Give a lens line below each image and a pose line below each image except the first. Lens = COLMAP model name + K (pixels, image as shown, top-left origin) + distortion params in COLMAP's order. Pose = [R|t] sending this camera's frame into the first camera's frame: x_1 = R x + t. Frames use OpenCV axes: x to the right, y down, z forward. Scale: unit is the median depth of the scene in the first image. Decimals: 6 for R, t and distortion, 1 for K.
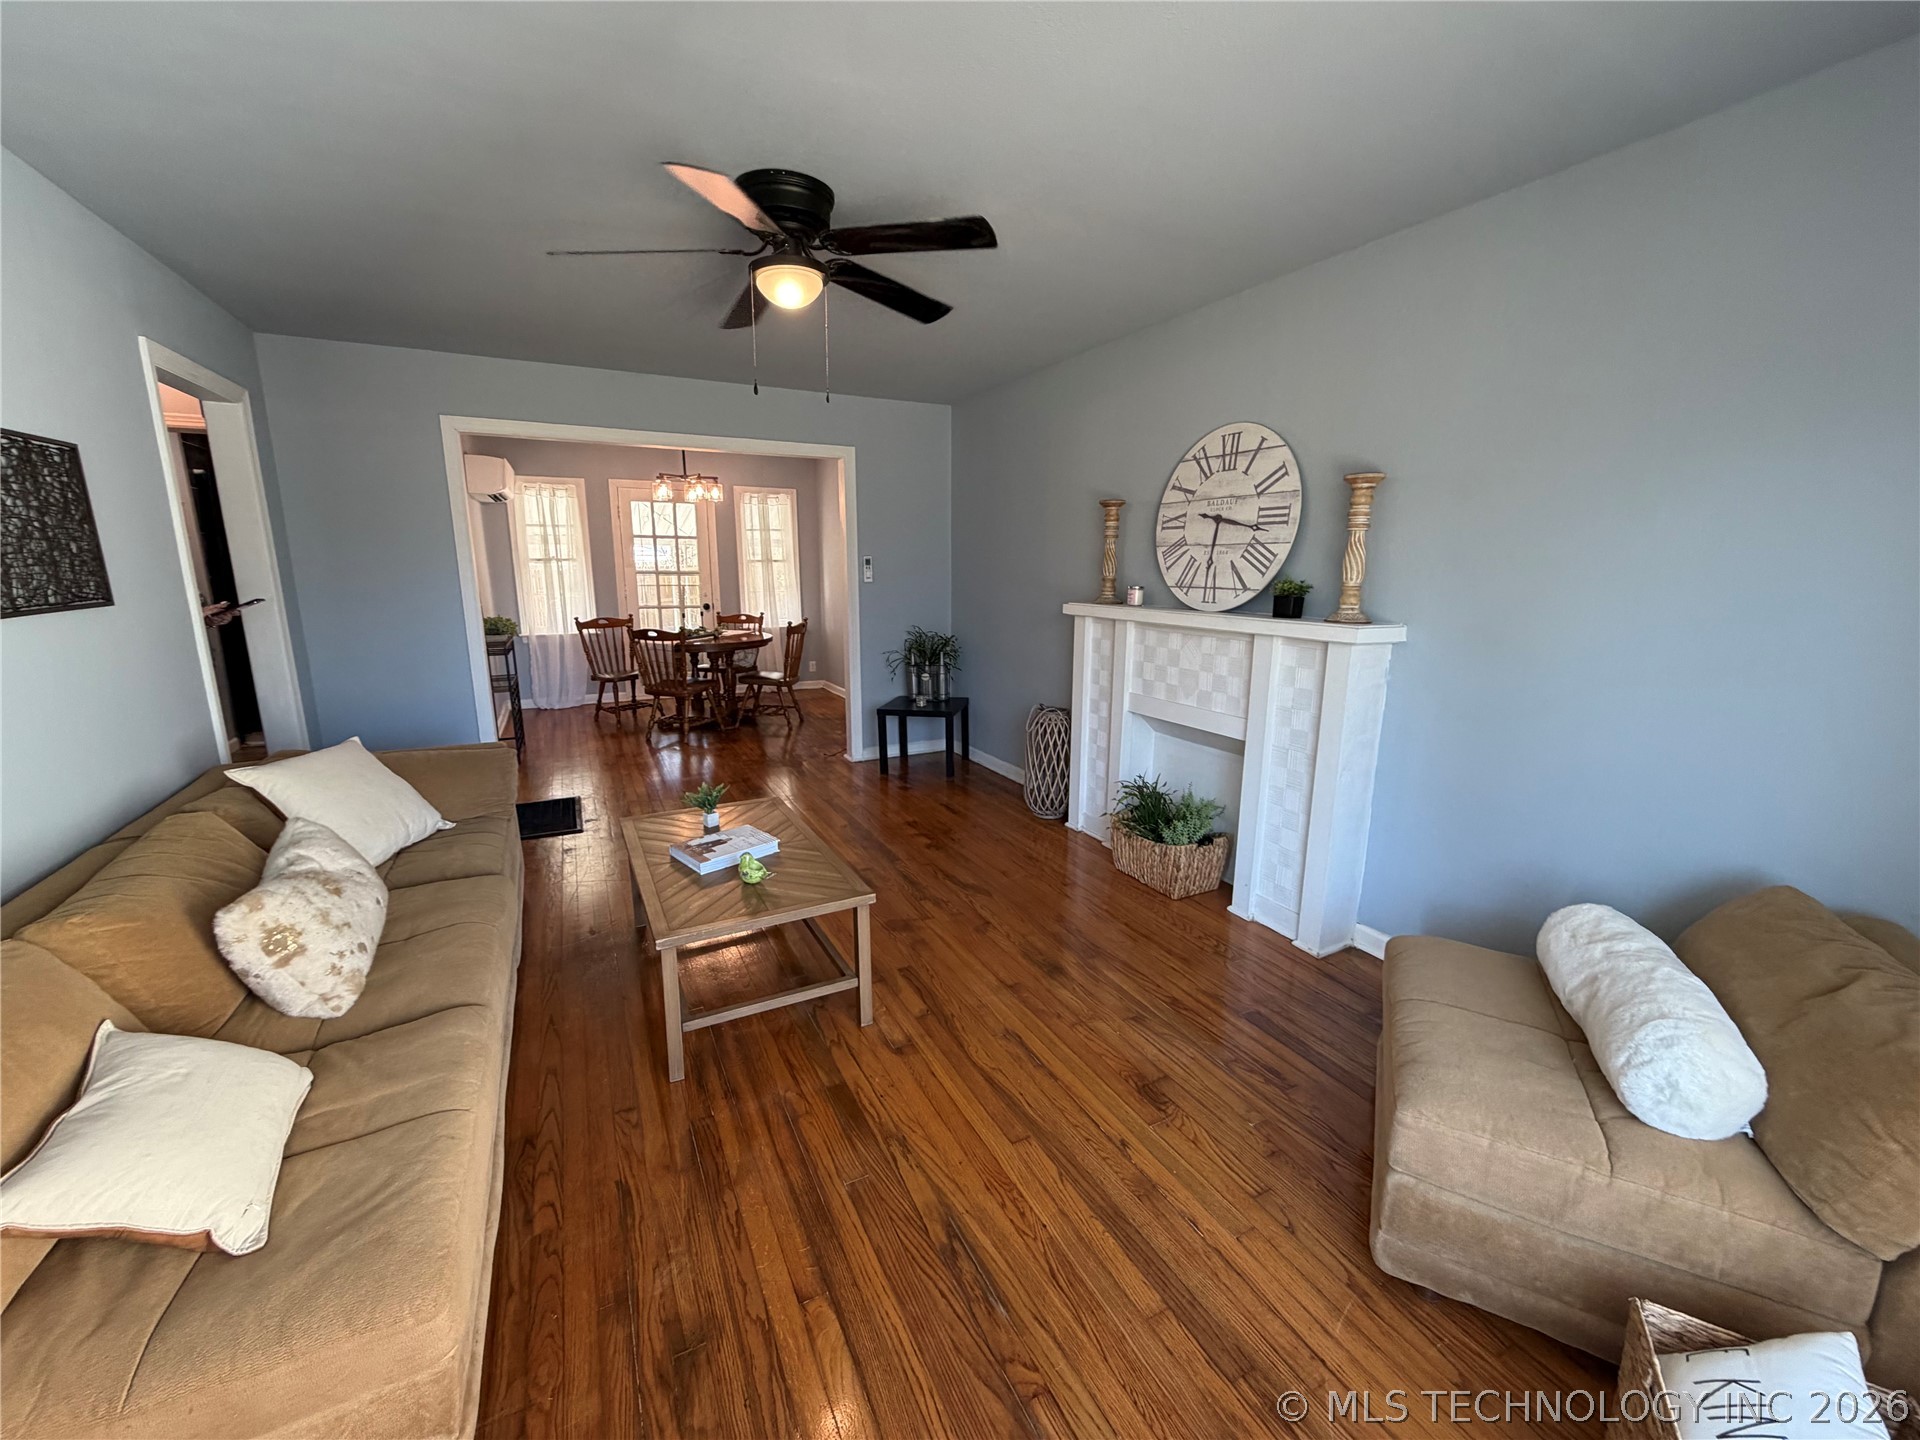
lens RADIAL K [[769.0, 0, 952.6], [0, 769.0, 715.6], [0, 0, 1]] dist [-0.001454, -0.000076]
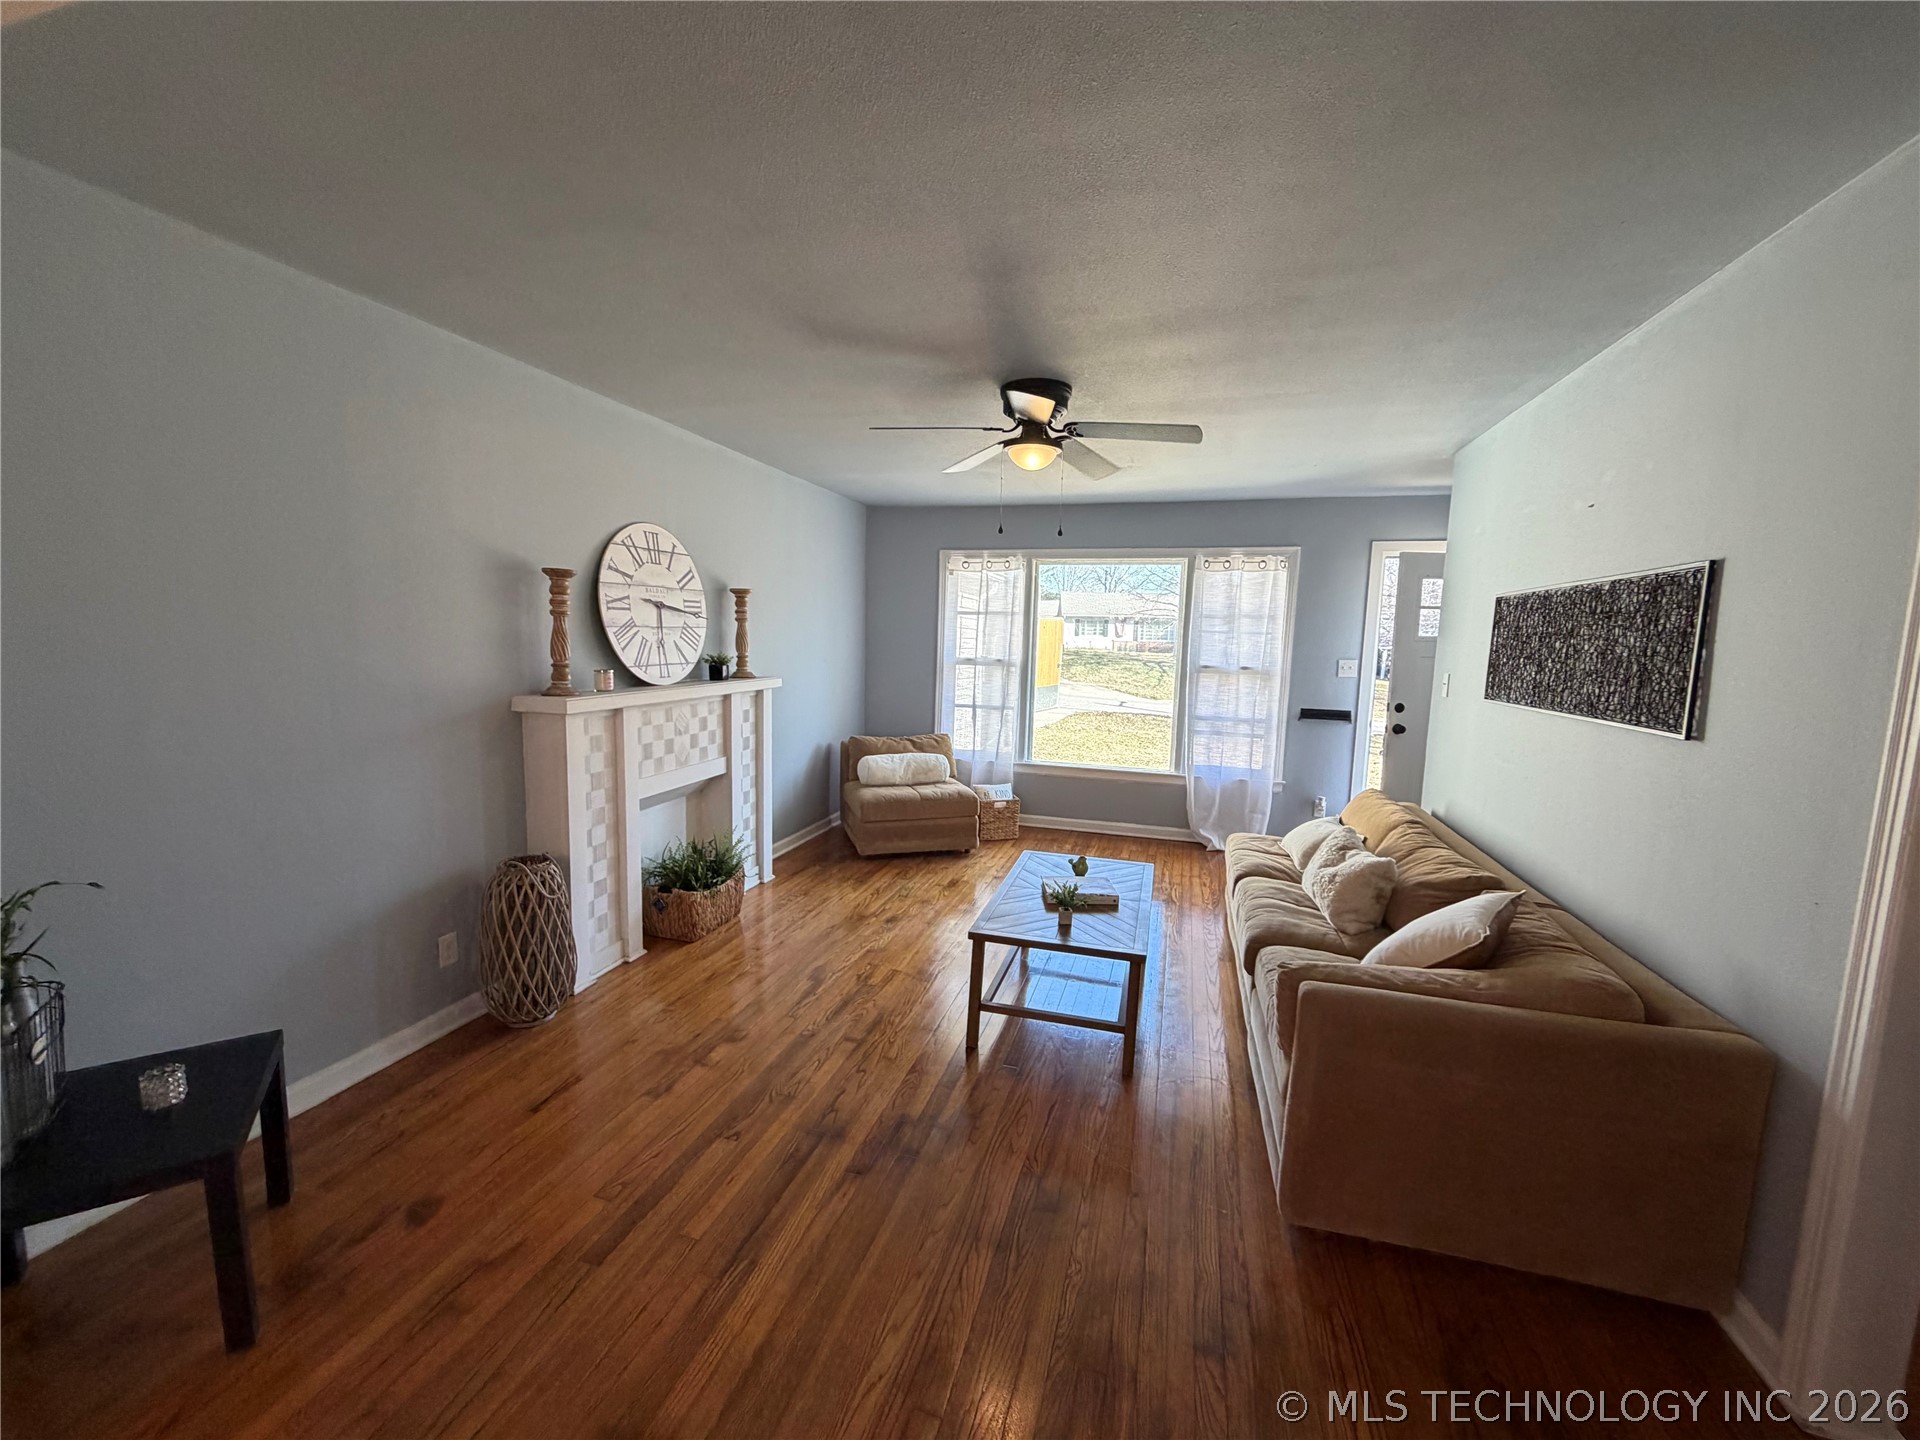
lens RADIAL K [[769.0, 0, 954.9], [0, 769.0, 724.0], [0, 0, 1]] dist [-0.001454, -0.000076]
pose [[-0.726406, -0.094171, 0.680783, -0.764646], [0.118902, 0.958410, 0.259445, -0.328221], [-0.676902, 0.269409, -0.684998, 1.523270]]
